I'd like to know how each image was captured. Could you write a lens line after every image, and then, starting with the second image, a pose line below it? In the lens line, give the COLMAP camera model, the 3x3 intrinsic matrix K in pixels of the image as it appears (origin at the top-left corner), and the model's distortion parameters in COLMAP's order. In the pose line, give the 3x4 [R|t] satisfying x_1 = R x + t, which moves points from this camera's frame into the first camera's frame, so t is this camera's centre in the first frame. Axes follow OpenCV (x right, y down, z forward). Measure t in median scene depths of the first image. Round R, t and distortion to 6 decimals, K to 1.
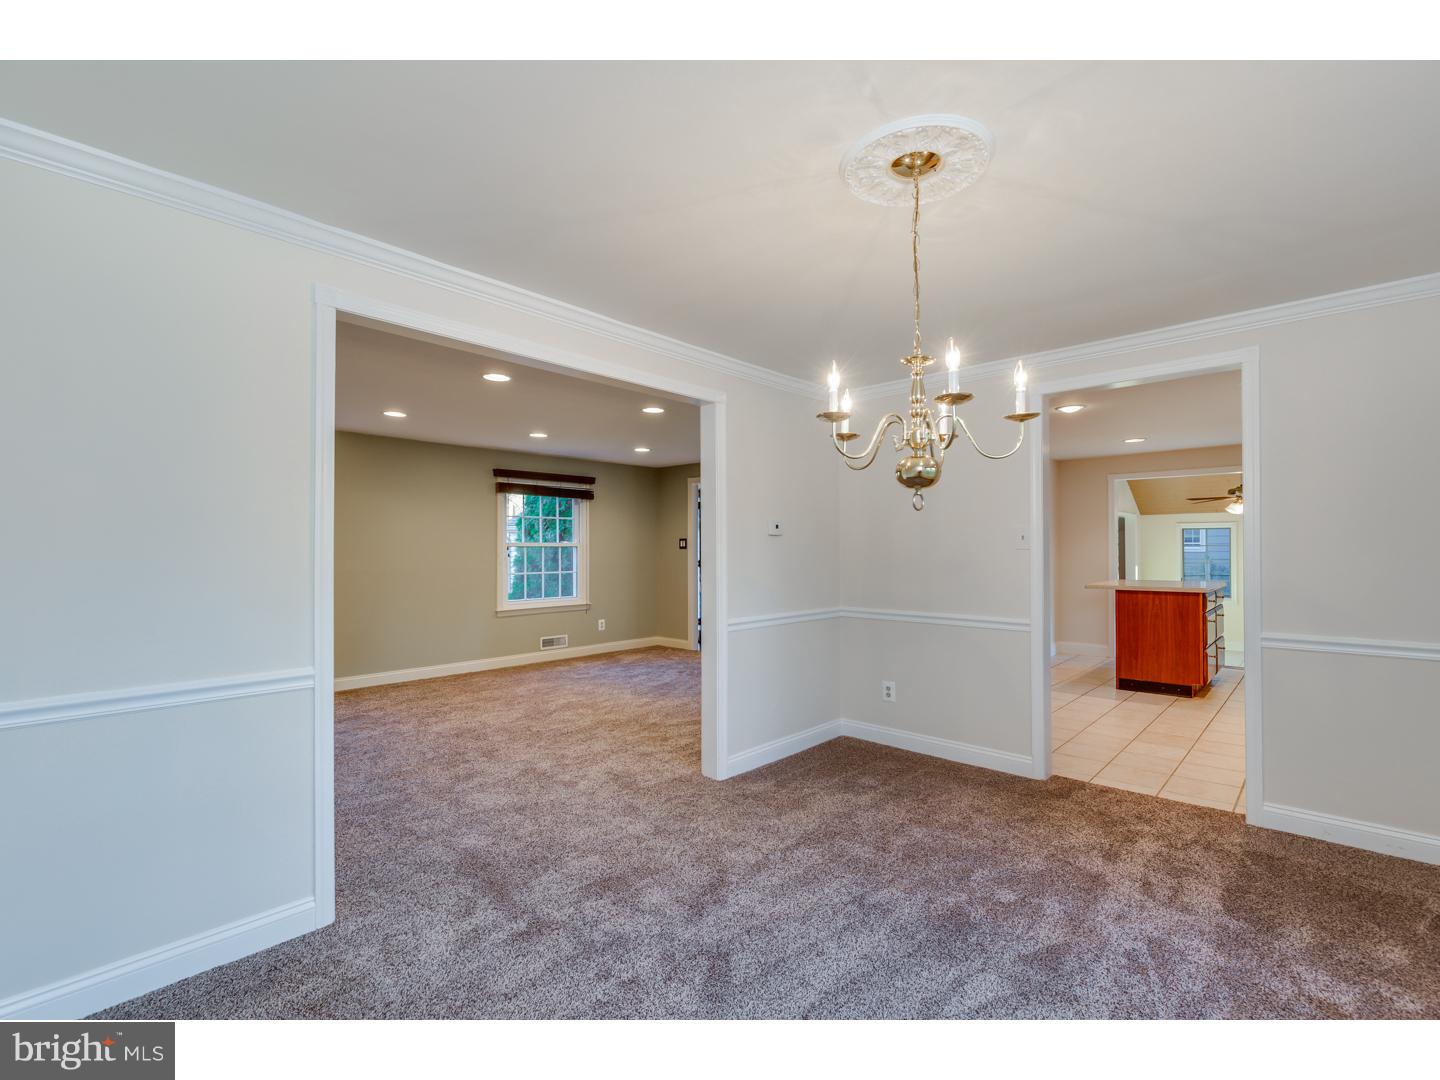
lens RADIAL K [[658.8, 0, 714.0], [0, 658.8, 539.4], [0, 0, 1]] dist [-0.001503, -0.000374]
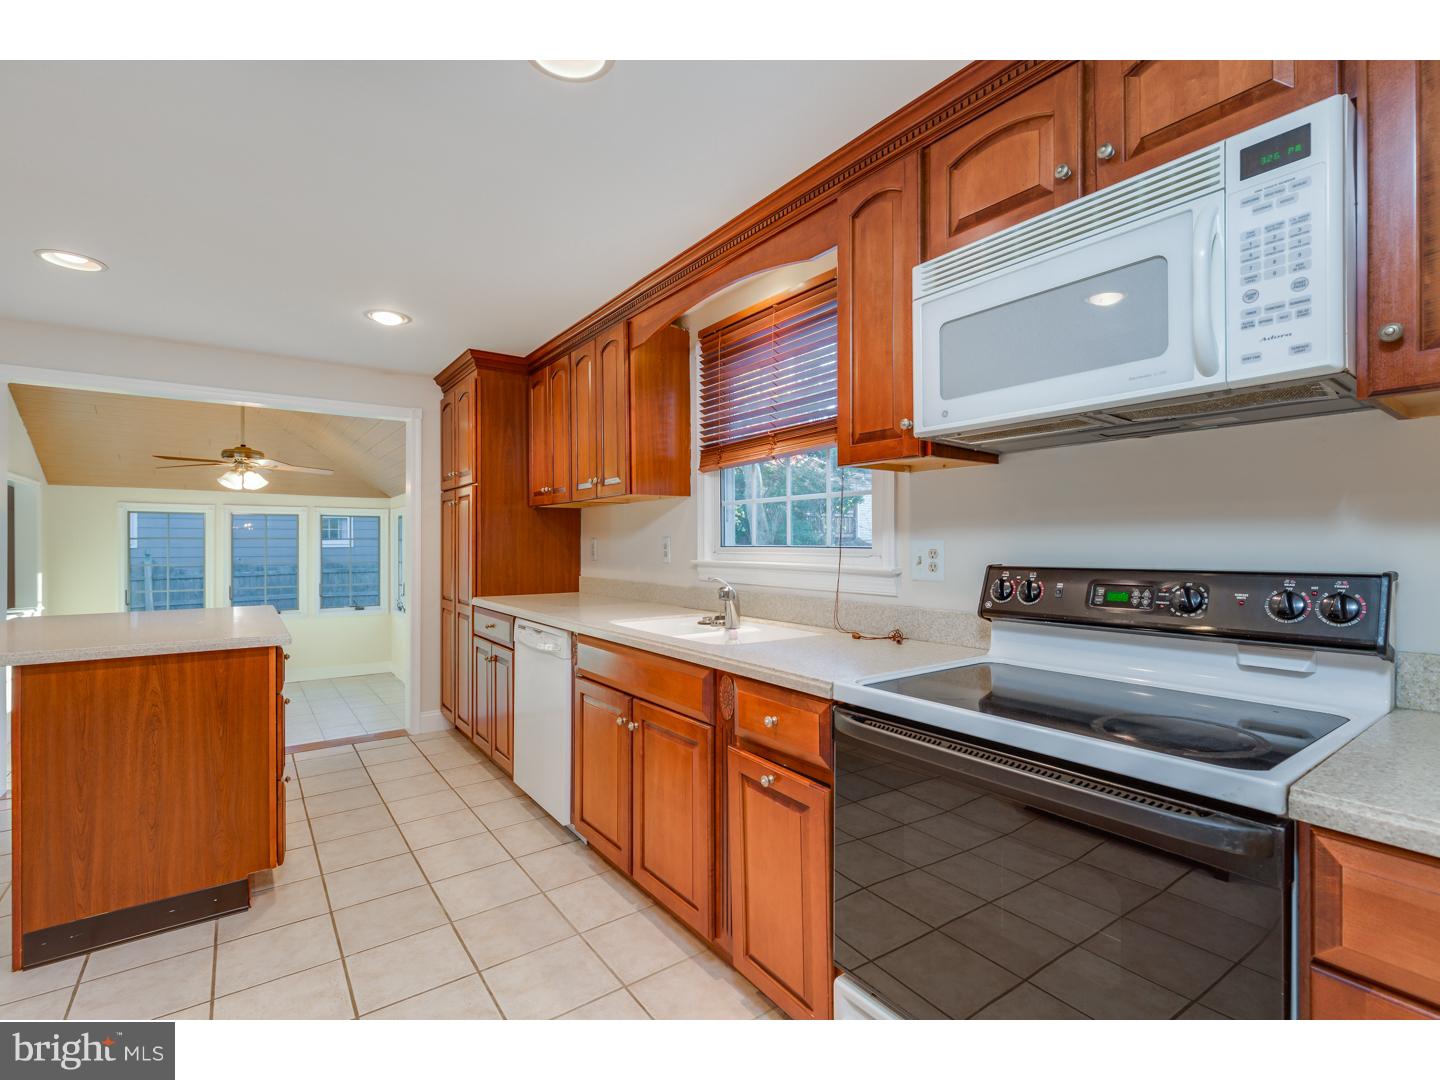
lens RADIAL K [[658.8, 0, 714.0], [0, 658.8, 539.4], [0, 0, 1]] dist [-0.001503, -0.000374]
pose [[0.179727, 0.010642, 0.983659, 0.354289], [-0.016594, 0.999832, -0.007785, 0.011060], [-0.983577, -0.014923, 0.179873, 0.607755]]
